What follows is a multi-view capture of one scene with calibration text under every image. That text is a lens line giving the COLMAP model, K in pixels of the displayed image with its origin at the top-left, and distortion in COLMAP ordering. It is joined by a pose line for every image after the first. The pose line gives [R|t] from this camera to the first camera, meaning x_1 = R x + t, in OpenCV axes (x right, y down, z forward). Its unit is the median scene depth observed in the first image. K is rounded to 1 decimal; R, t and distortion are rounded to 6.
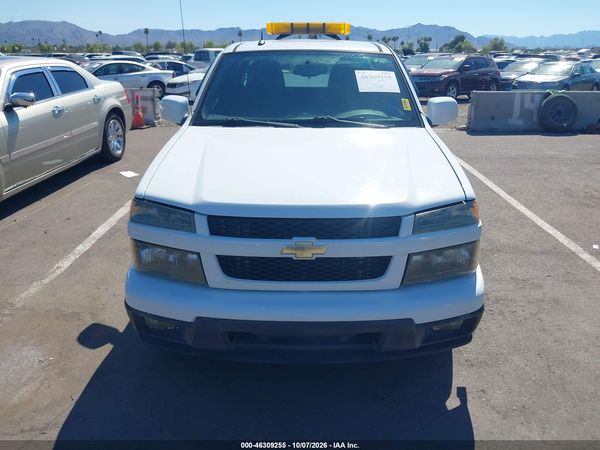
lens RADIAL K [[477.5, 0, 301.5], [0, 477.5, 217.4], [0, 0, 1]] dist [-0.001574, -0.007014]
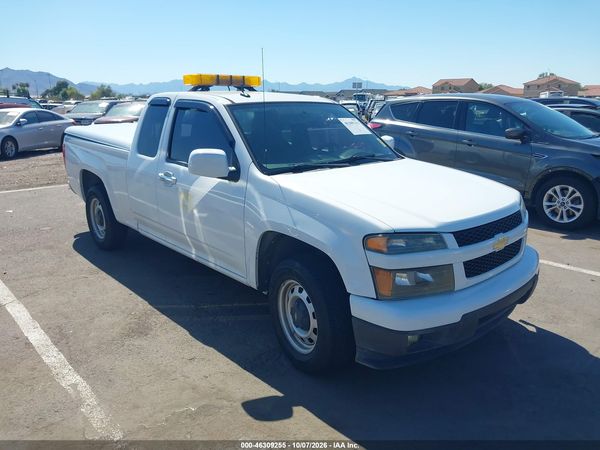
lens RADIAL K [[486.5, 0, 300.0], [0, 486.5, 225.0], [0, 0, 1]] dist [-0.001669, 0.000923]
pose [[0.729527, -0.172967, 0.661719, -0.755343], [0.224765, 0.974389, 0.006898, -0.069482], [-0.645965, 0.143699, 0.749720, 0.169597]]
